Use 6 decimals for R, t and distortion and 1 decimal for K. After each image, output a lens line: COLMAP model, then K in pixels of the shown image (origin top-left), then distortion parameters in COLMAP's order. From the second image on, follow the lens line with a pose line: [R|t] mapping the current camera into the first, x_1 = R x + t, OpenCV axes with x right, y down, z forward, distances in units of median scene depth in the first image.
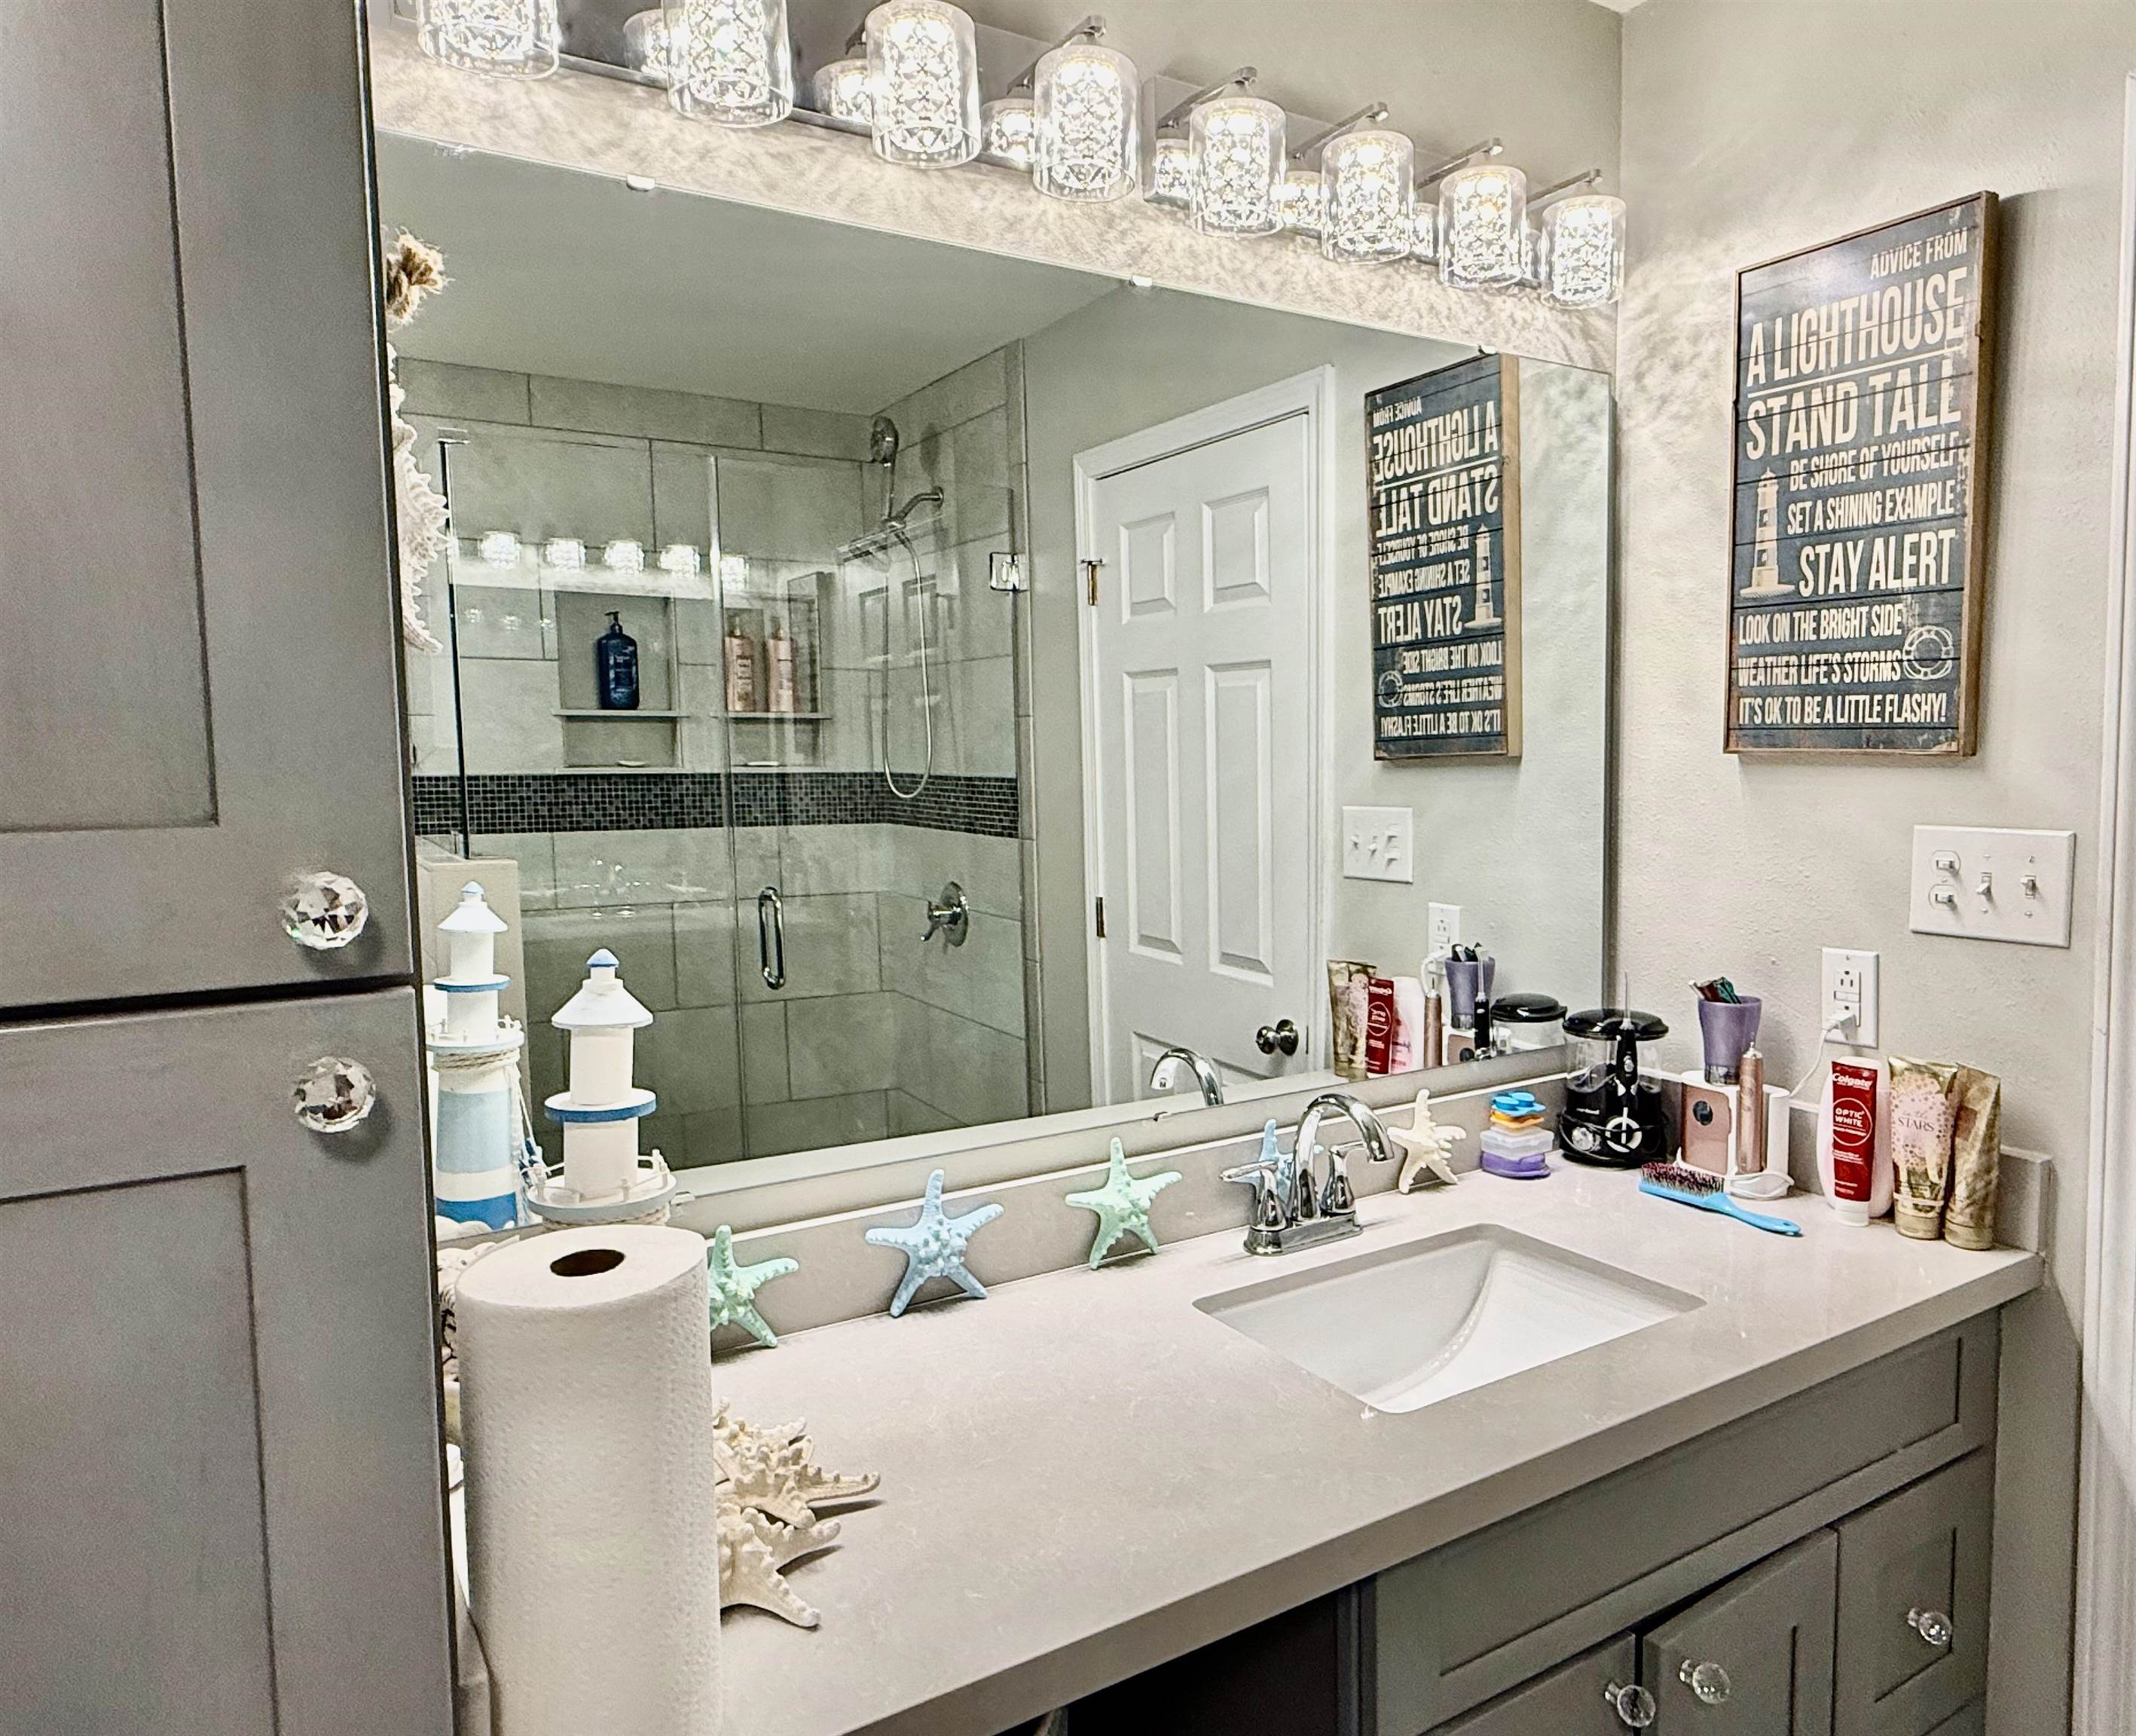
lens RADIAL K [[1408.0, 0, 1150.9], [0, 1408.0, 866.5], [0, 0, 1]] dist [-0.003419, 0.000083]
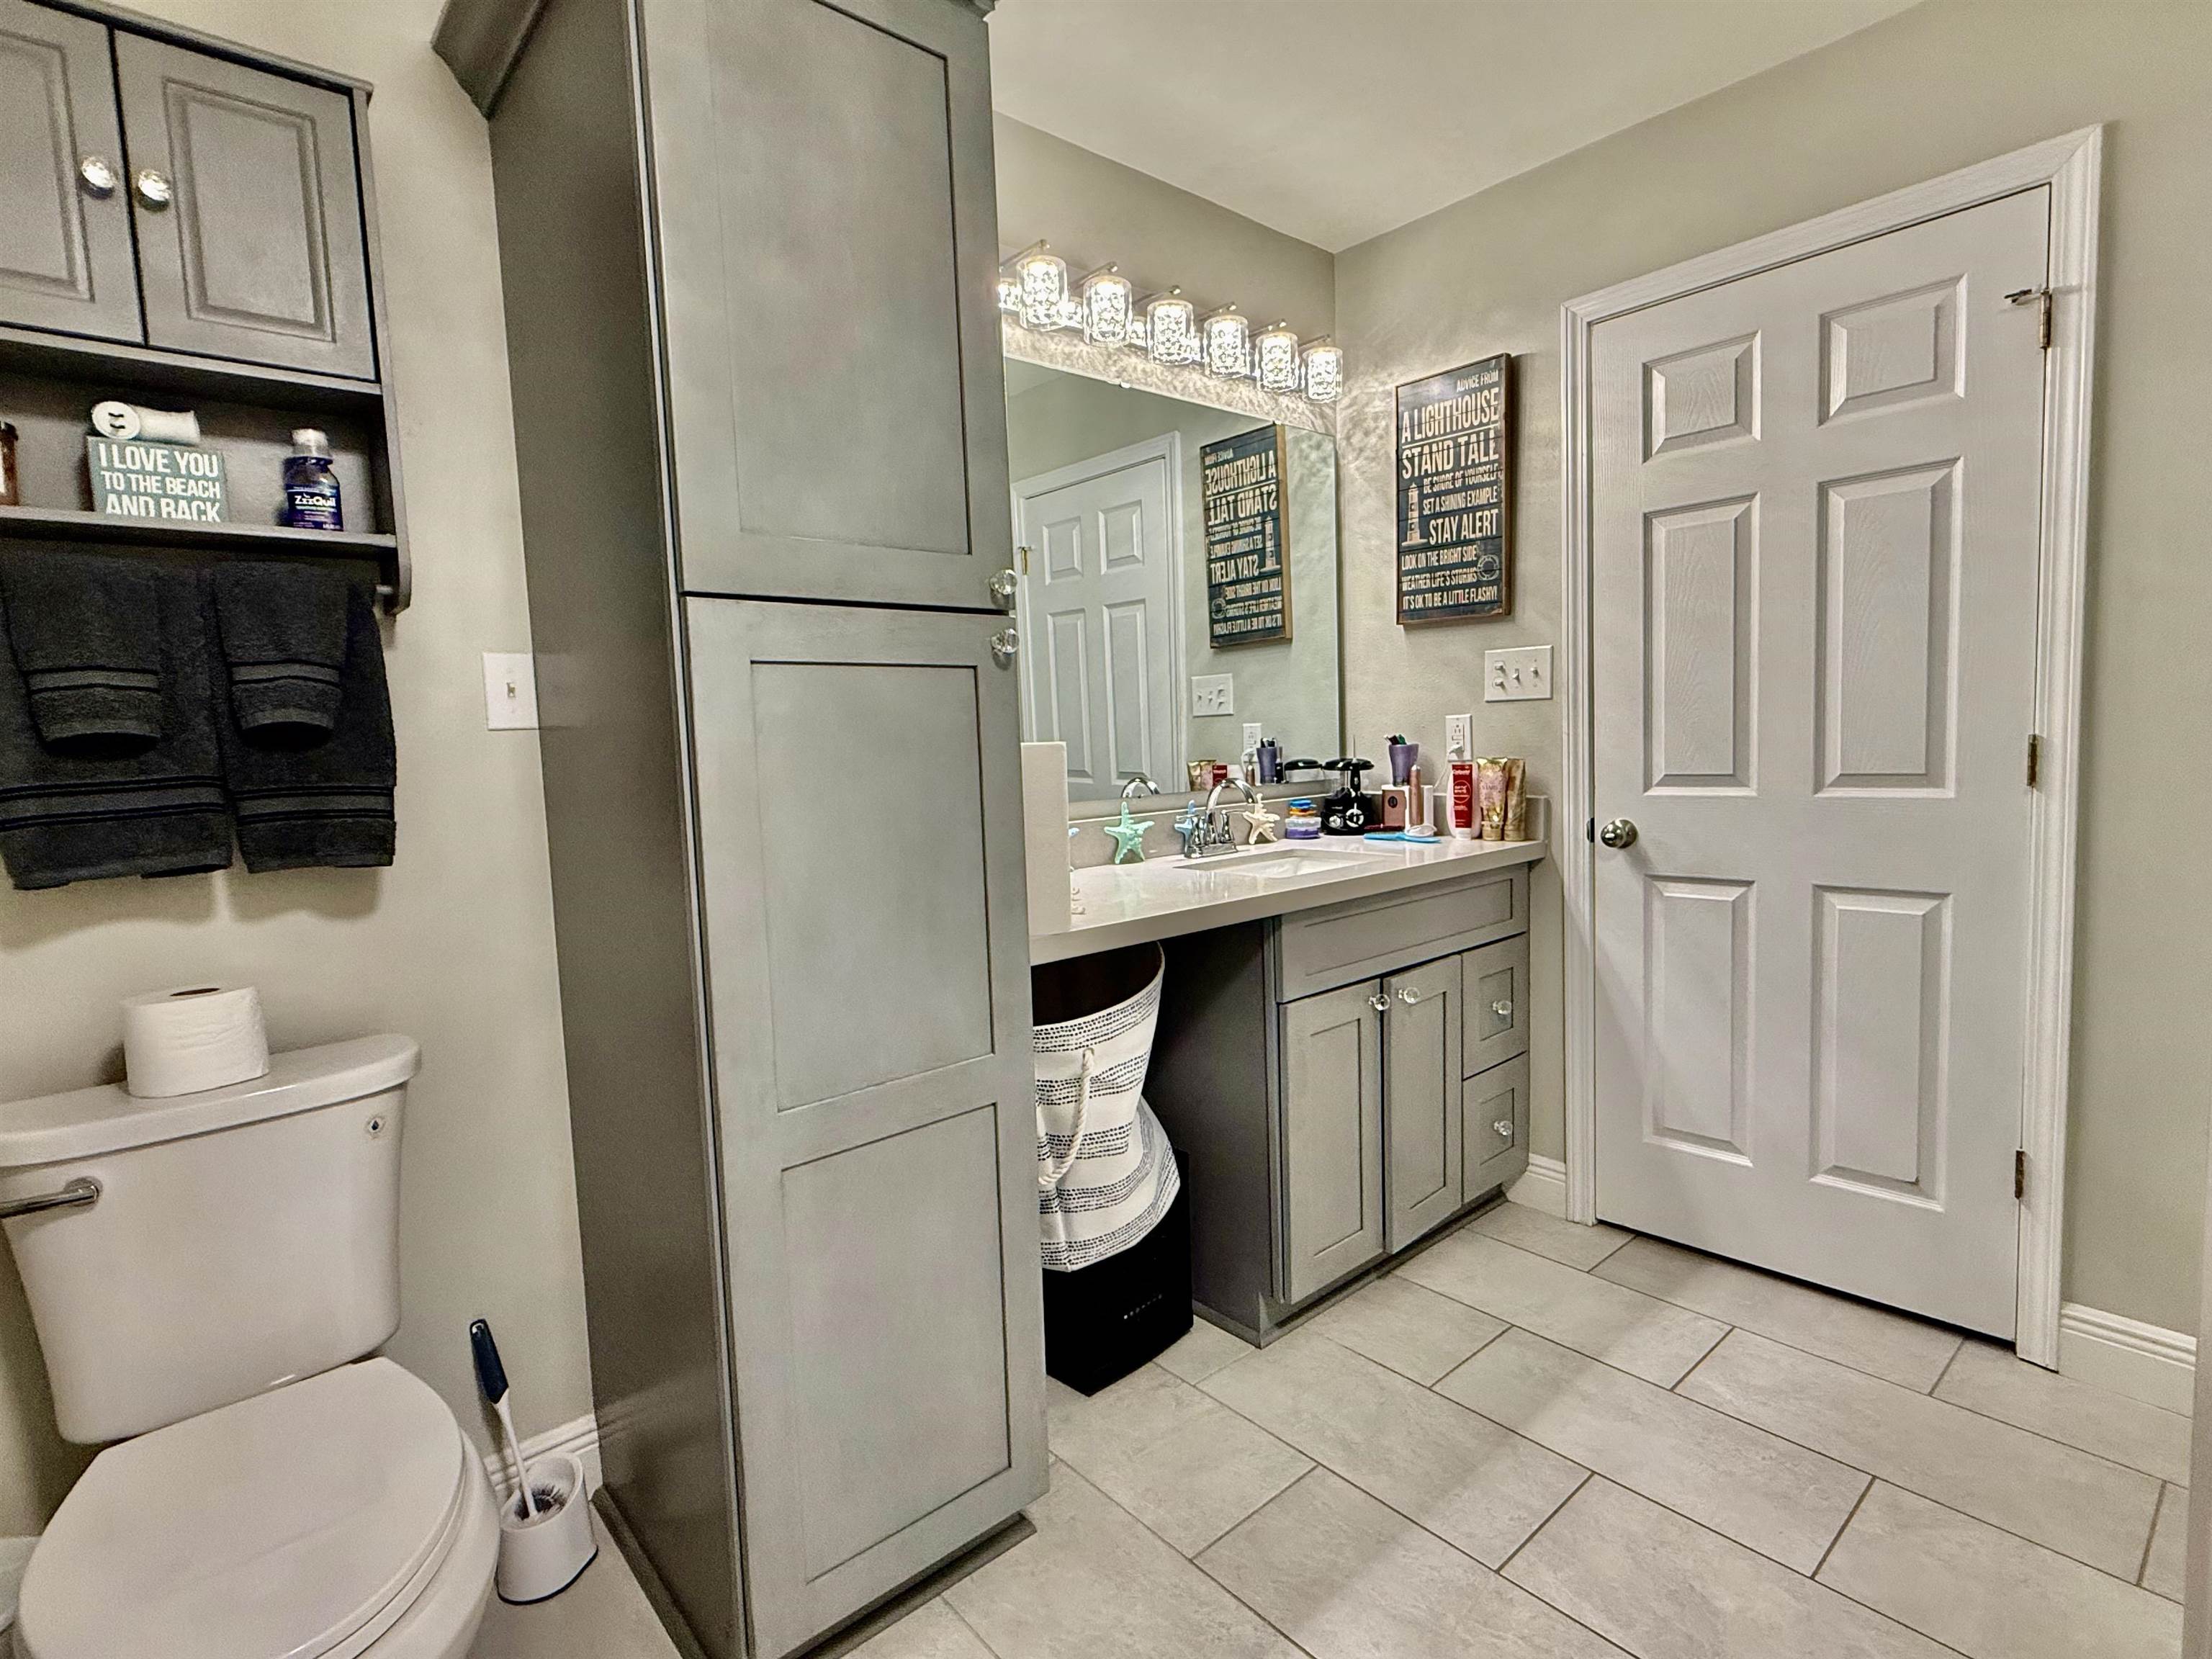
lens RADIAL K [[1084.2, 0, 1106.0], [0, 1084.2, 829.5], [0, 0, 1]] dist [0.000444, -0.000091]
pose [[0.989083, -0.034581, 0.143244, -0.245524], [0.034358, 0.999401, 0.004026, 0.198295], [-0.143298, 0.000939, 0.989679, -0.494592]]
